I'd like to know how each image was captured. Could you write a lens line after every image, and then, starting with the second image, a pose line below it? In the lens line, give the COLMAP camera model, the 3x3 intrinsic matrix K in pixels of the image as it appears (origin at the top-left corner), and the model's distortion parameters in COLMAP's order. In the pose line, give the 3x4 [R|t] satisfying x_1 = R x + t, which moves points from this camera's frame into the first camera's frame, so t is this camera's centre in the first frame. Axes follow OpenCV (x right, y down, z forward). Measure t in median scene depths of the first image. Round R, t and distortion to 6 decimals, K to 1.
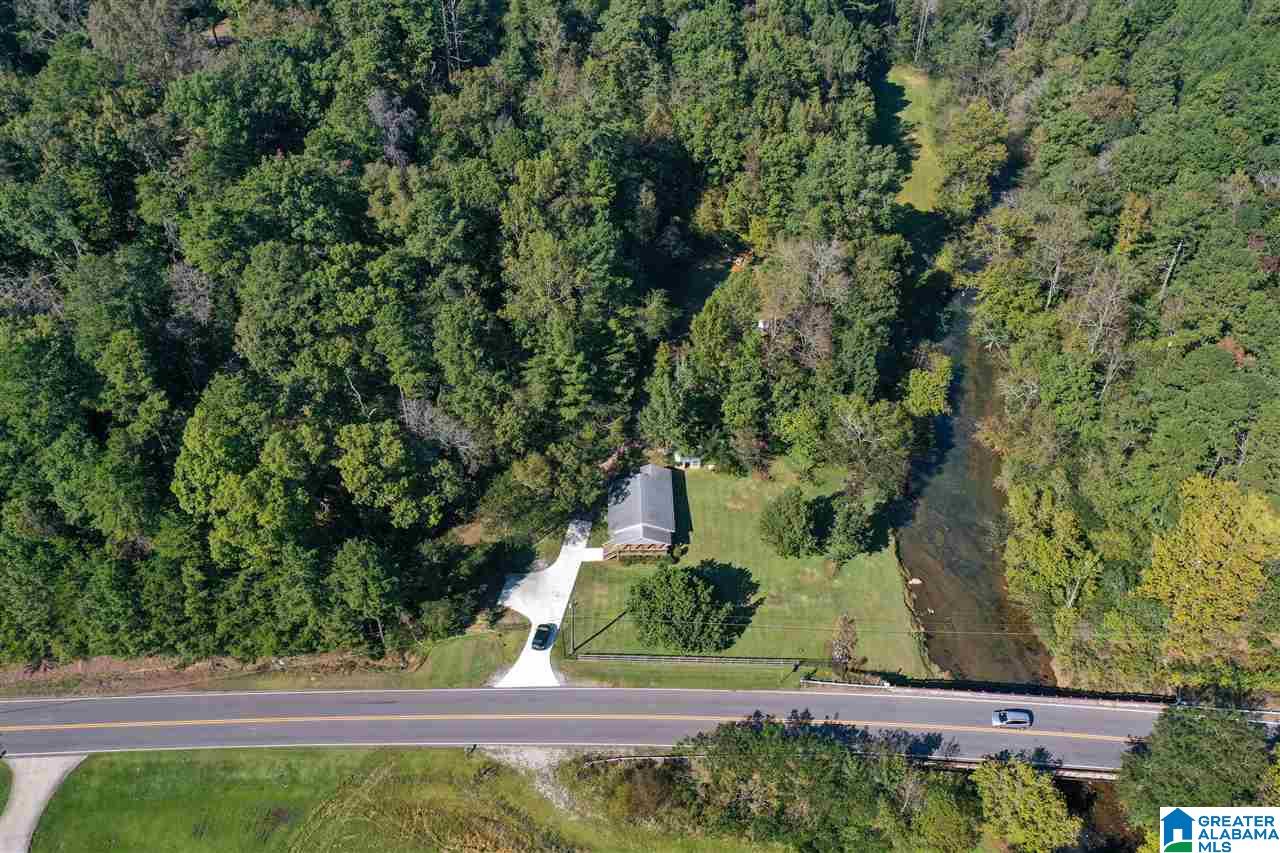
lens RADIAL K [[1011.3, 0, 640.0], [0, 1011.3, 426.5], [0, 0, 1]] dist [0.010156, -0.007757]
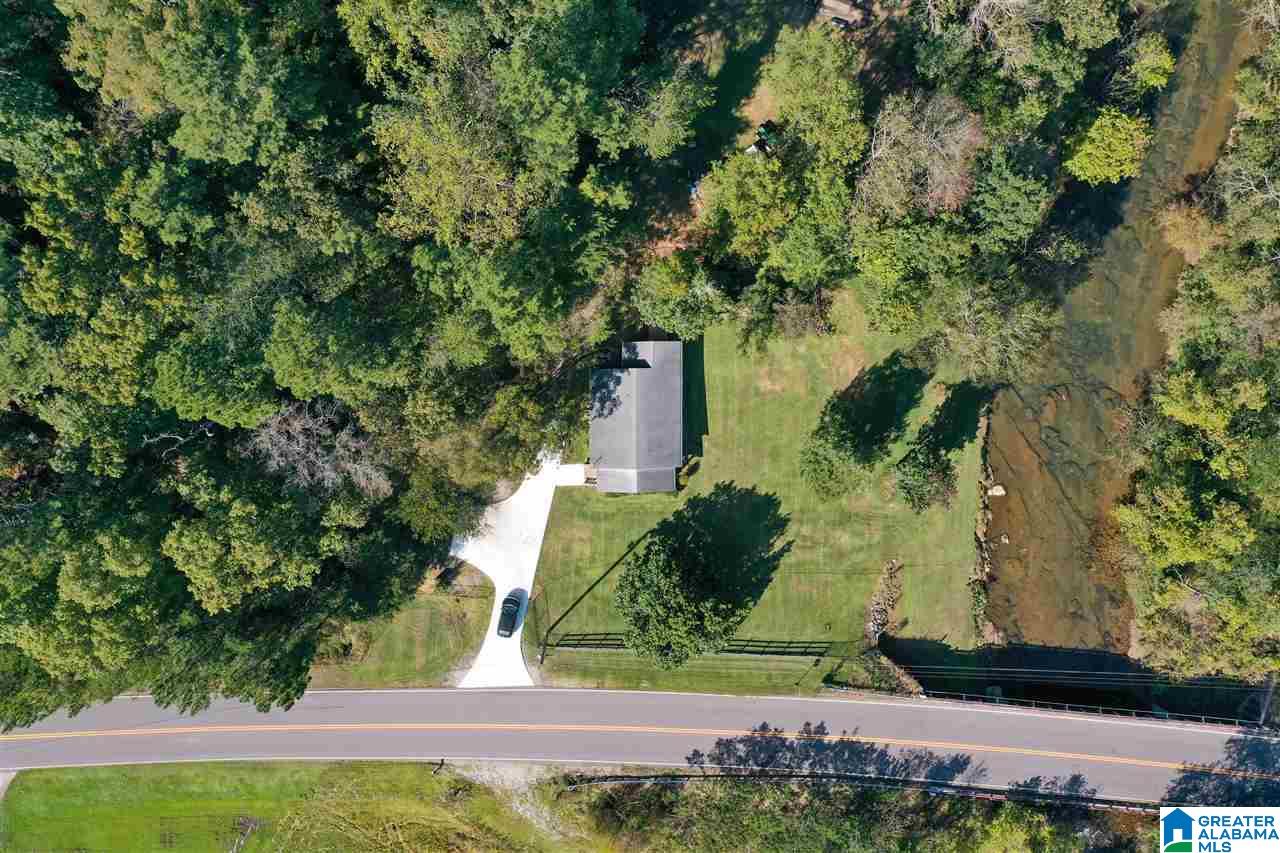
lens RADIAL K [[1011.3, 0, 640.0], [0, 1011.3, 426.5], [0, 0, 1]] dist [0.010156, -0.007757]
pose [[0.999741, 0.020971, -0.008894, 0.011257], [-0.006162, 0.624865, 0.780708, -0.503150], [0.021930, -0.780451, 0.624832, 0.599898]]
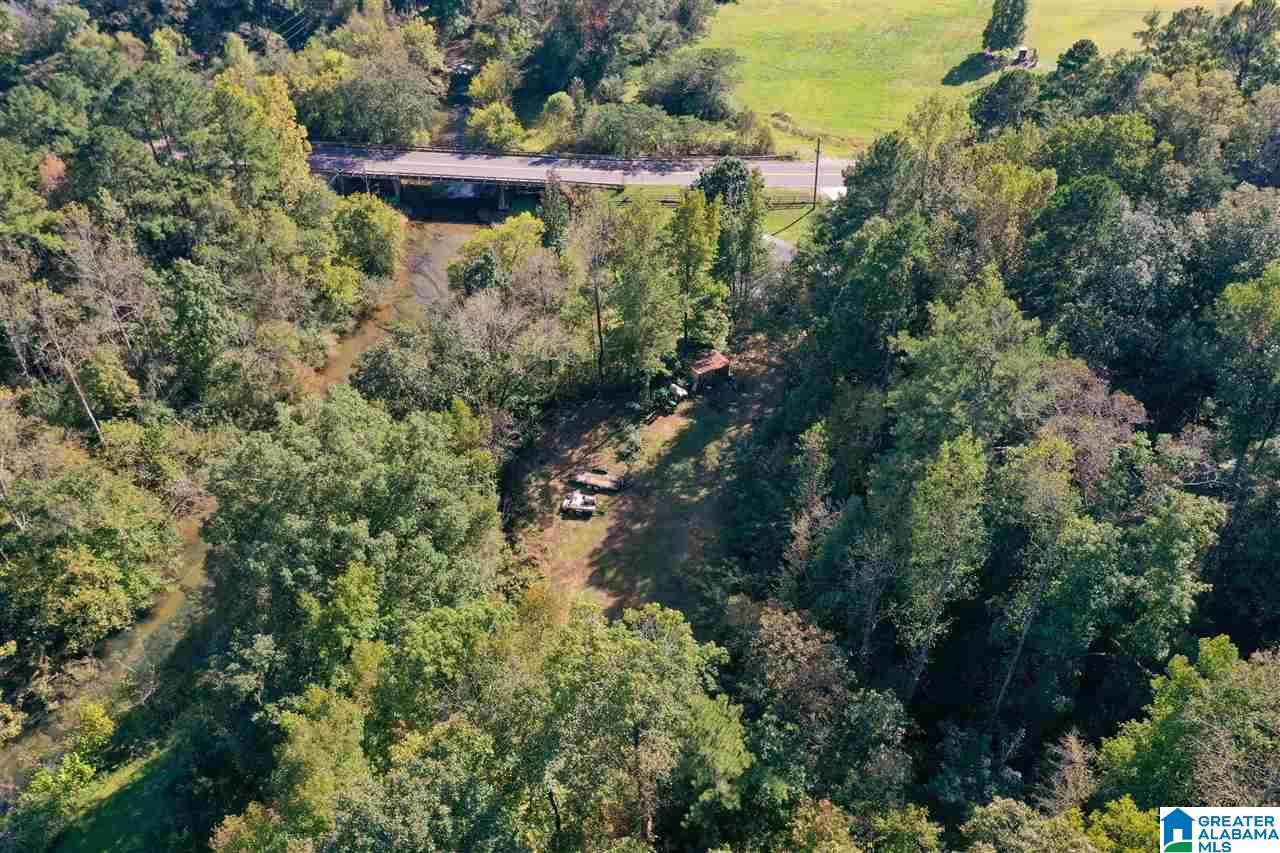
lens RADIAL K [[1009.5, 0, 640.0], [0, 1009.5, 426.5], [0, 0, 1]] dist [0.011941, -0.013295]
pose [[-0.999192, -0.024225, 0.032066, 0.087157], [0.028593, 0.132134, 0.990819, -0.883046], [-0.028239, 0.990936, -0.131335, 1.363897]]
